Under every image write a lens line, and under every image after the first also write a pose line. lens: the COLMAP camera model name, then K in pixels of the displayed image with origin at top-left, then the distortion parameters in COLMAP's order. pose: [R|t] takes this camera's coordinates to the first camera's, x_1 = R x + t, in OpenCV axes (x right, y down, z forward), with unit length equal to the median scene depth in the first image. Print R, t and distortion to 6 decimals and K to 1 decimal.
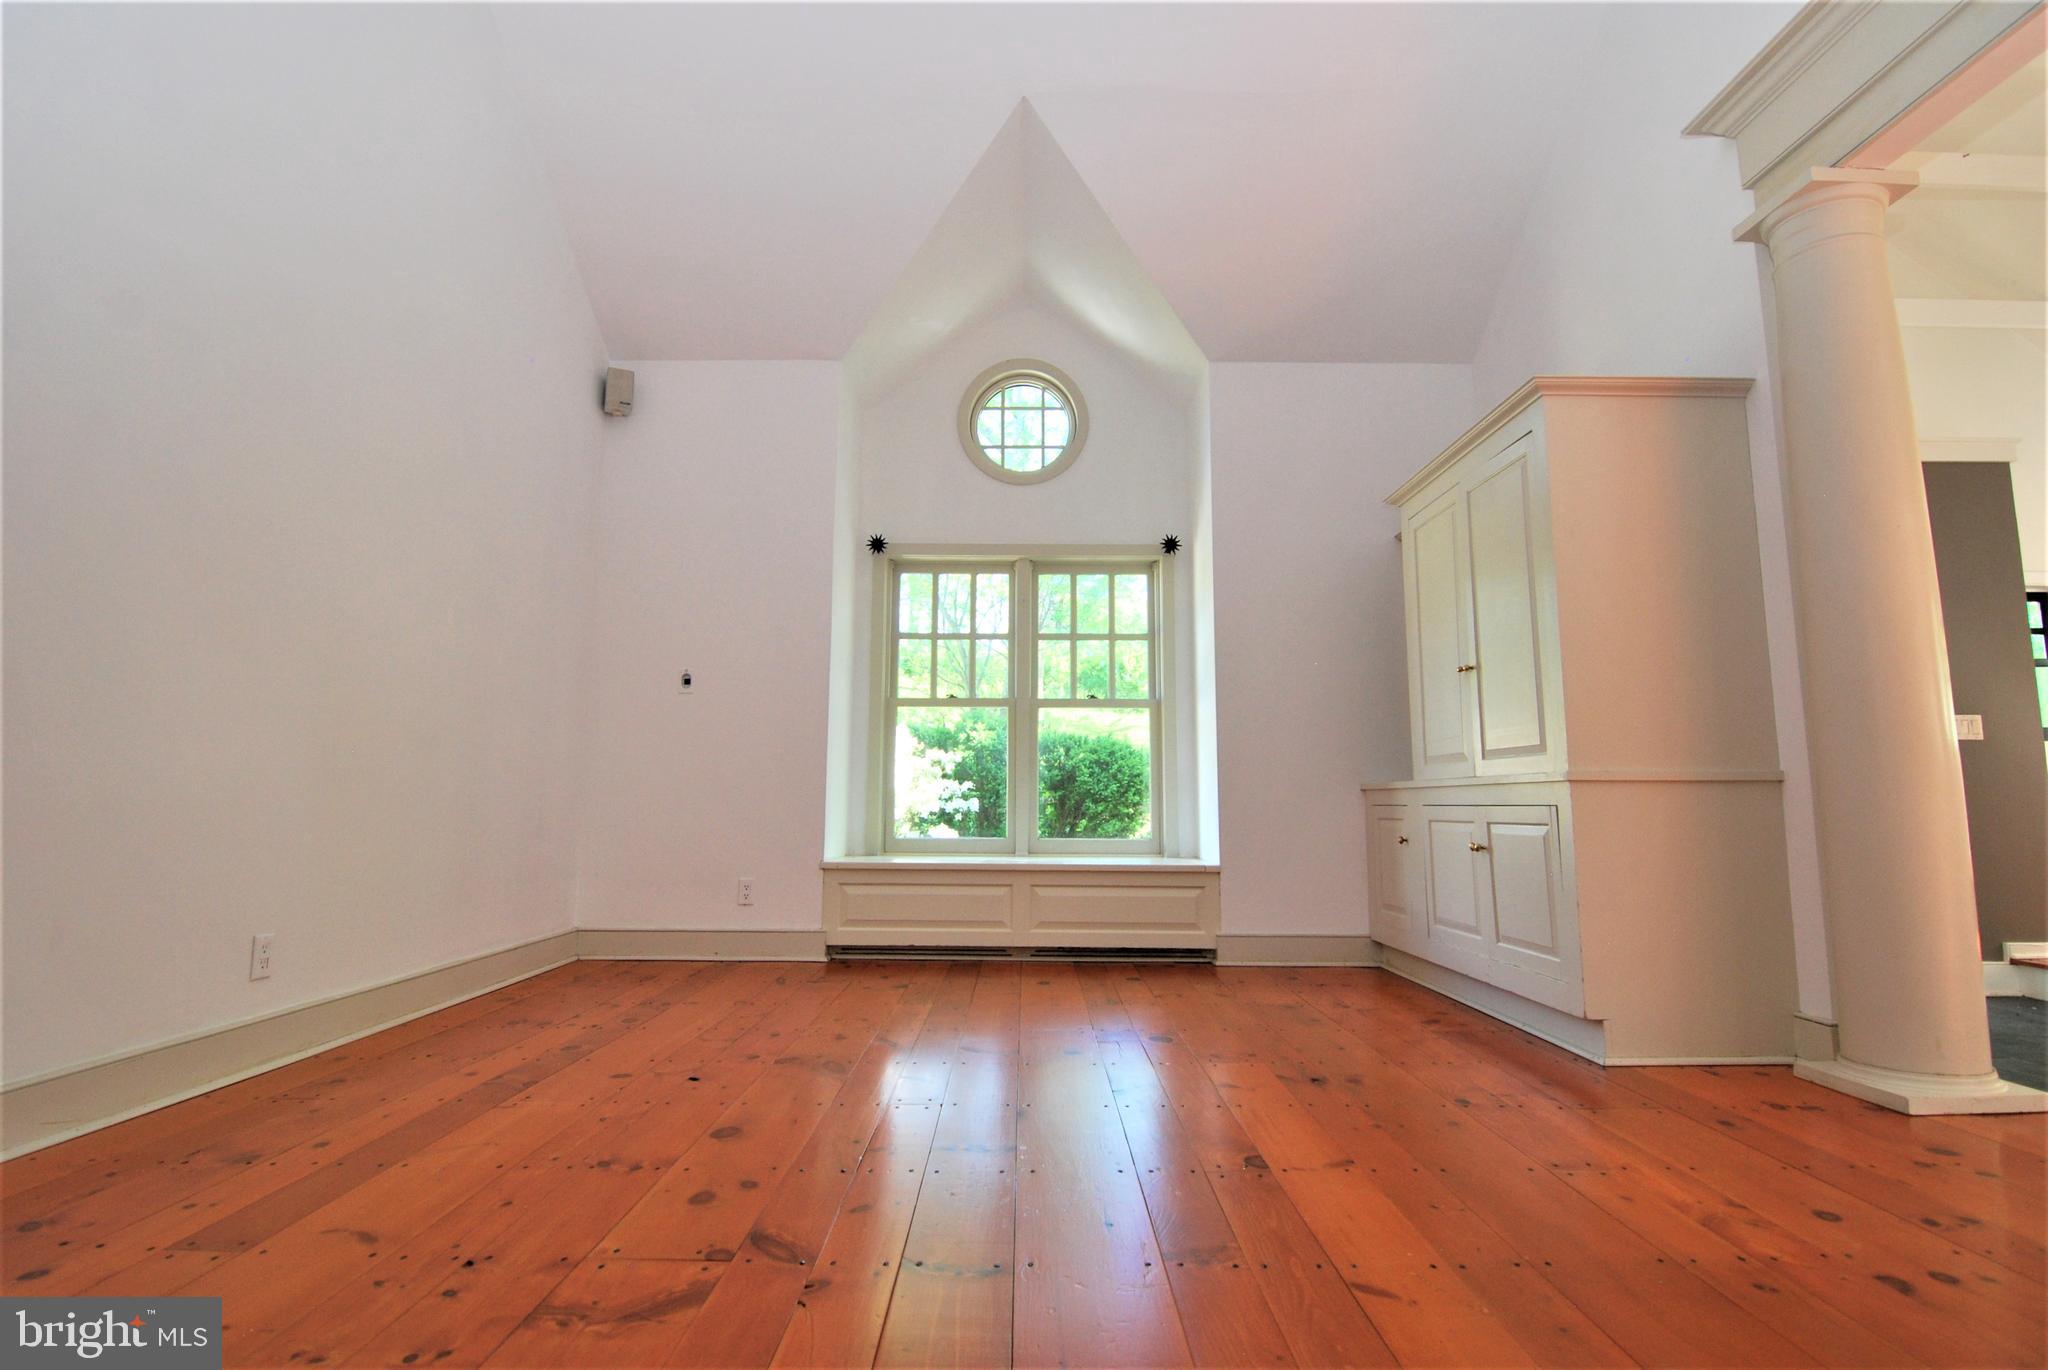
lens RADIAL K [[997.8, 0, 1033.6], [0, 997.8, 676.9], [0, 0, 1]] dist [-0.000949, -0.016459]
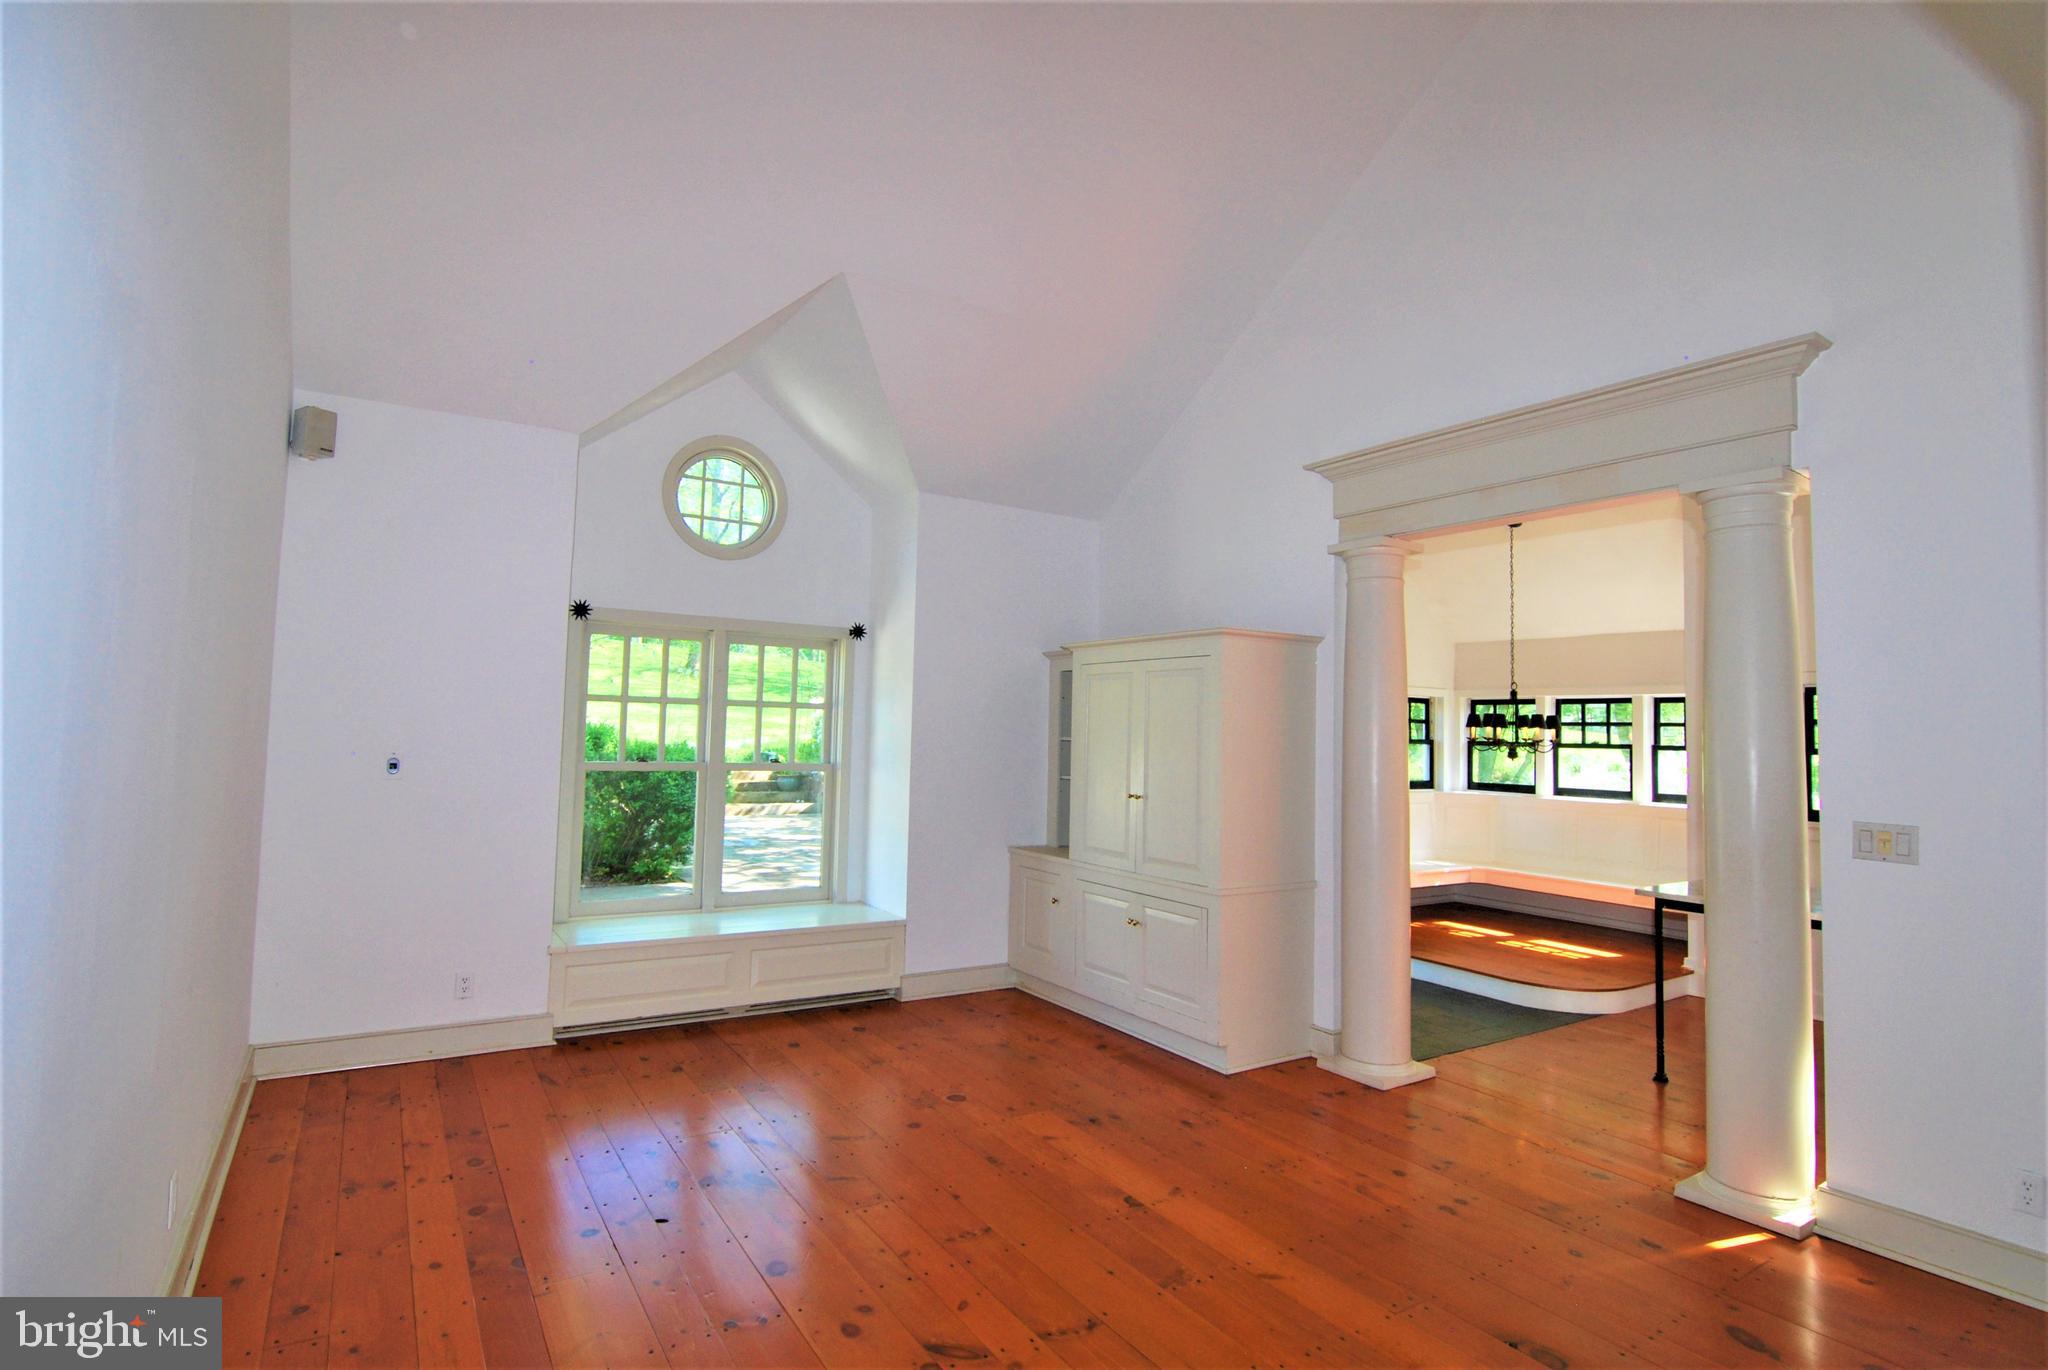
lens RADIAL K [[991.0, 0, 1021.9], [0, 991.0, 671.4], [0, 0, 1]] dist [0.000313, -0.014913]
pose [[0.847613, 0.052694, 0.527993, -0.311816], [-0.087532, 0.995310, 0.041185, -0.156131], [-0.523346, -0.081125, 0.848250, -0.067516]]
